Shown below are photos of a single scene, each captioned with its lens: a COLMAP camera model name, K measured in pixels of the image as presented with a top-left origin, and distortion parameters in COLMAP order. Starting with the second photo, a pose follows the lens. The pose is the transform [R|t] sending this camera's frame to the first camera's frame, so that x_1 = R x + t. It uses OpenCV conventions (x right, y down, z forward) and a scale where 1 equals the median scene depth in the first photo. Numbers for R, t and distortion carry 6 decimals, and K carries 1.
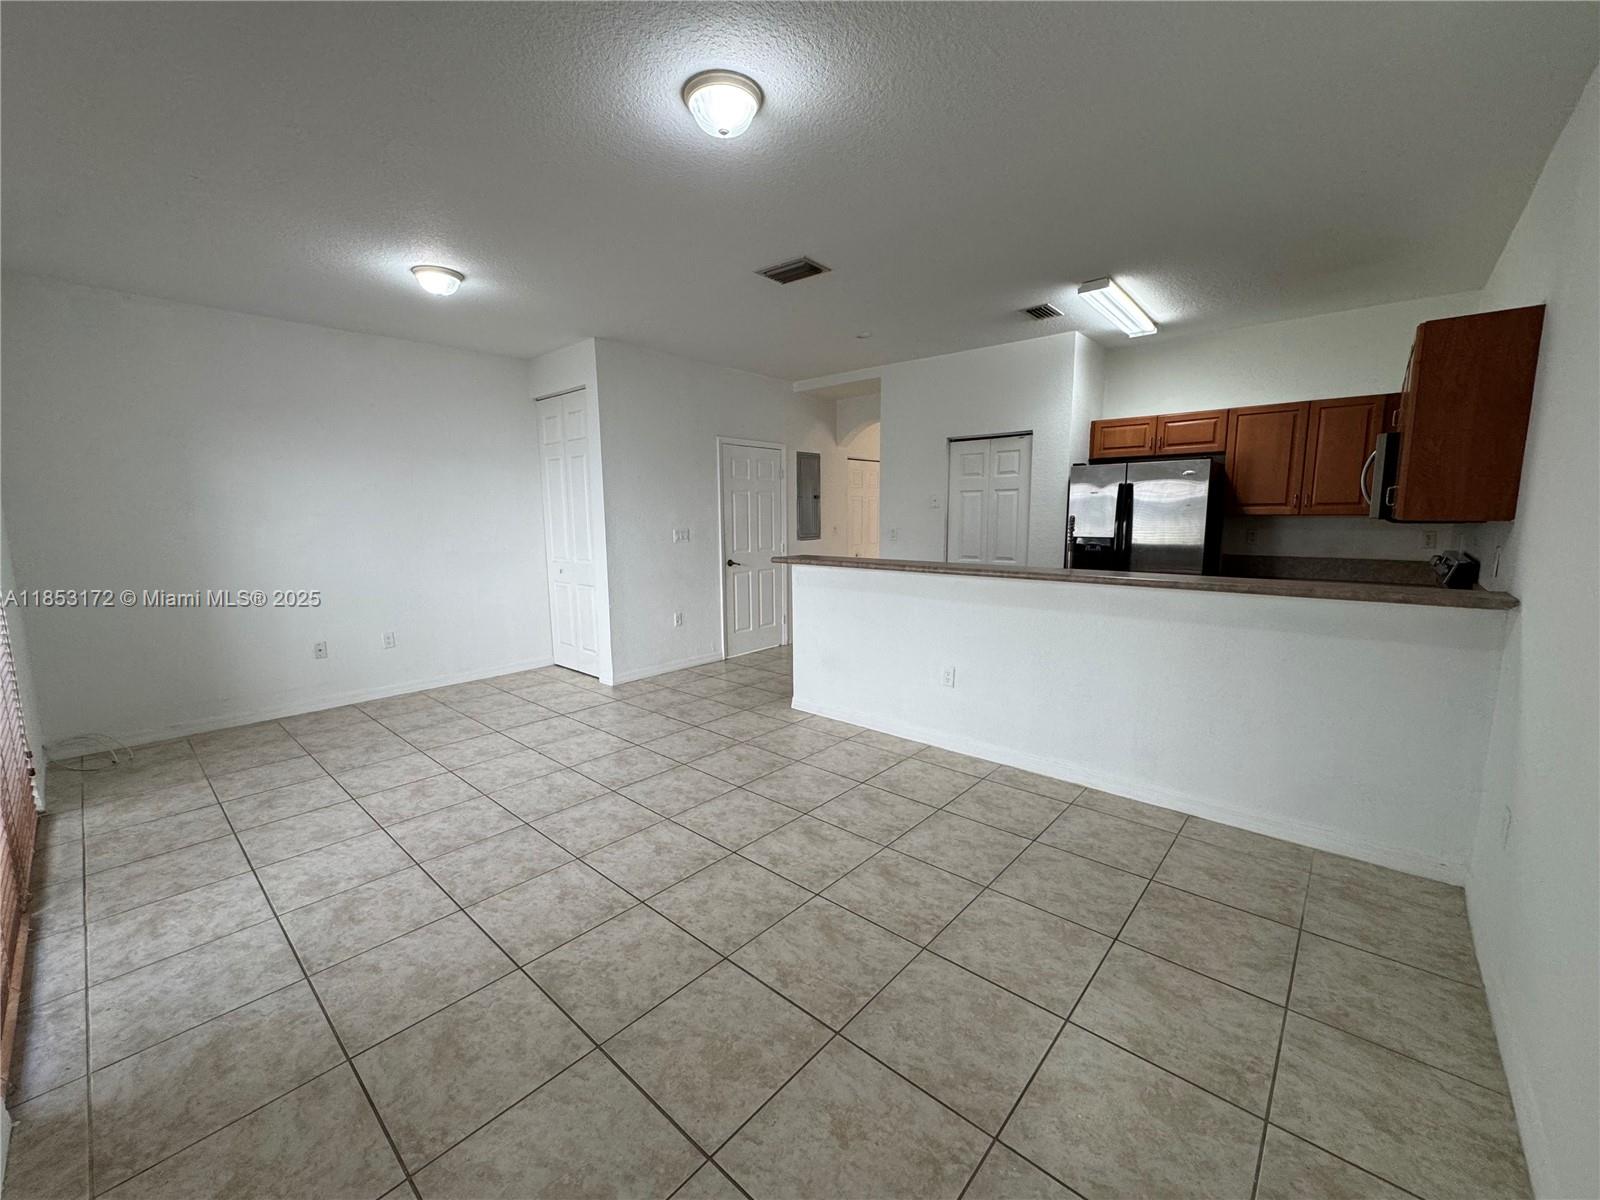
lens RADIAL K [[639.3, 0, 795.6], [0, 639.3, 600.3], [0, 0, 1]] dist [-0.001593, 0.000456]
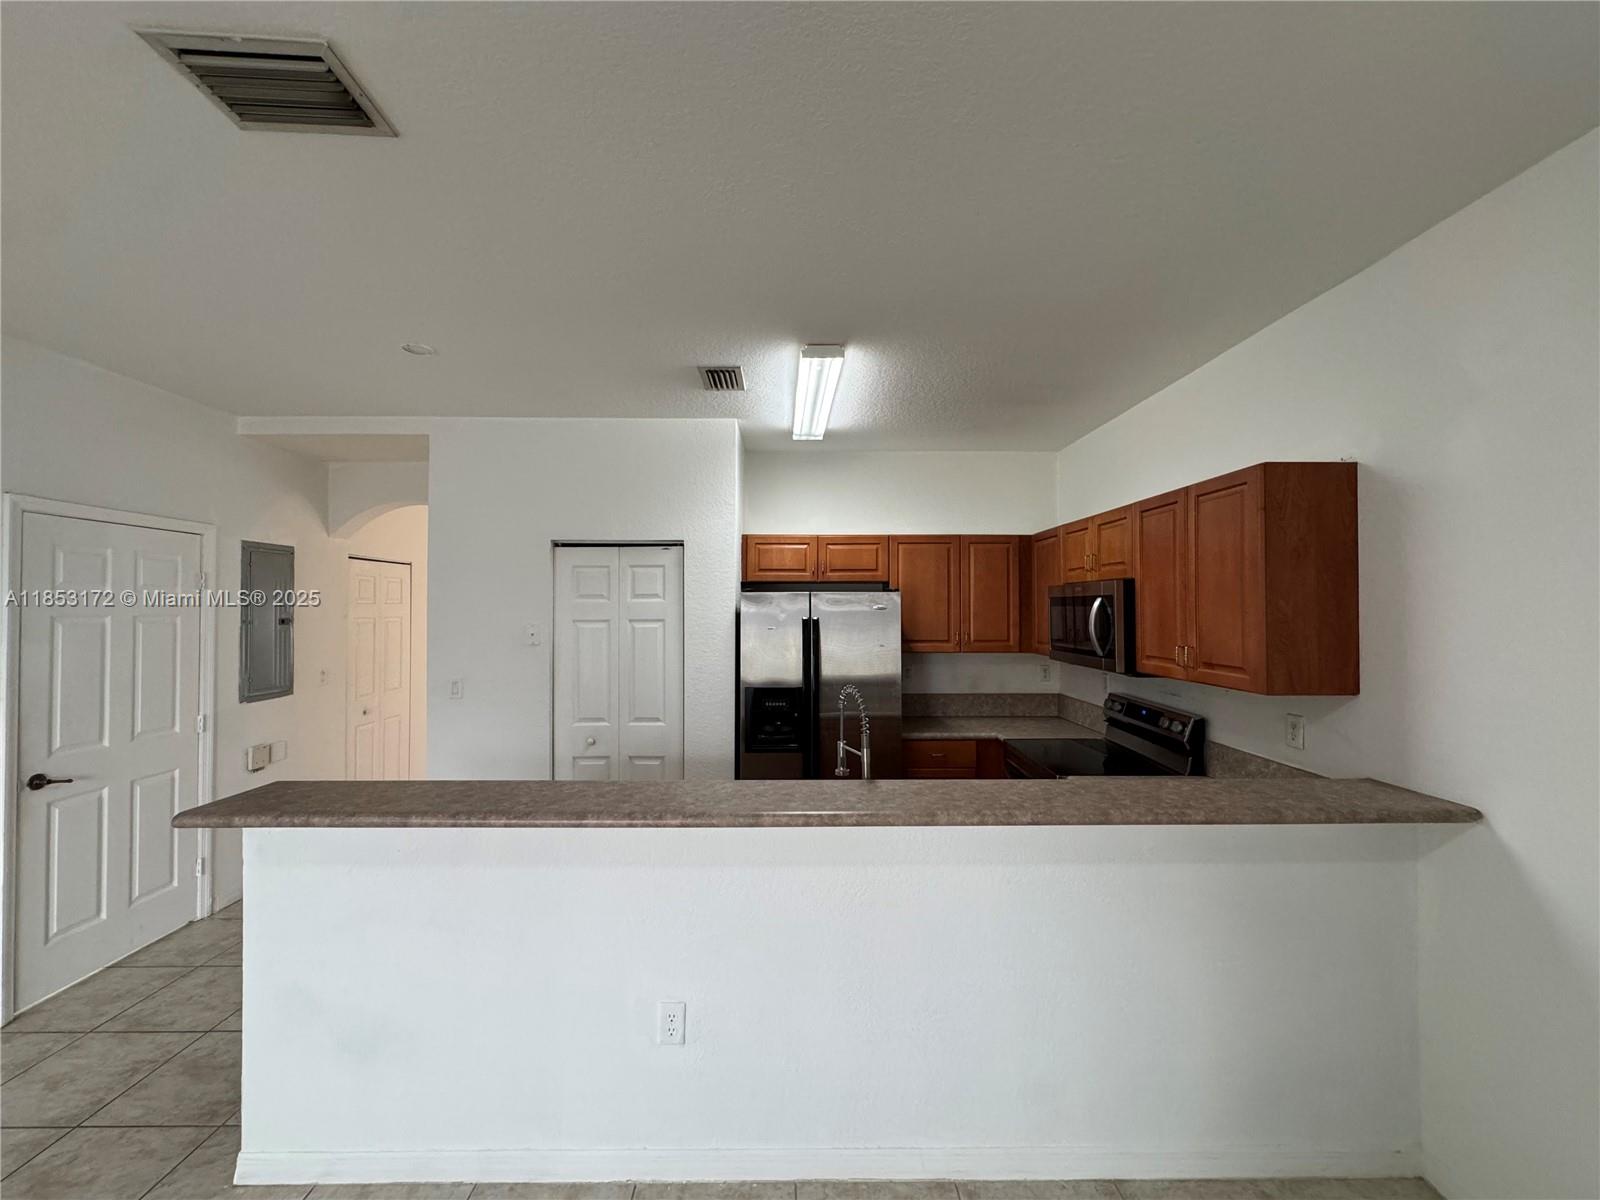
lens RADIAL K [[639.3, 0, 795.1], [0, 639.3, 600.0], [0, 0, 1]] dist [-0.001593, 0.000456]
pose [[0.739927, 0.016659, 0.672481, -0.018535], [0.088511, 0.988591, -0.121877, -0.096887], [-0.666839, 0.149702, 0.730010, 0.386196]]
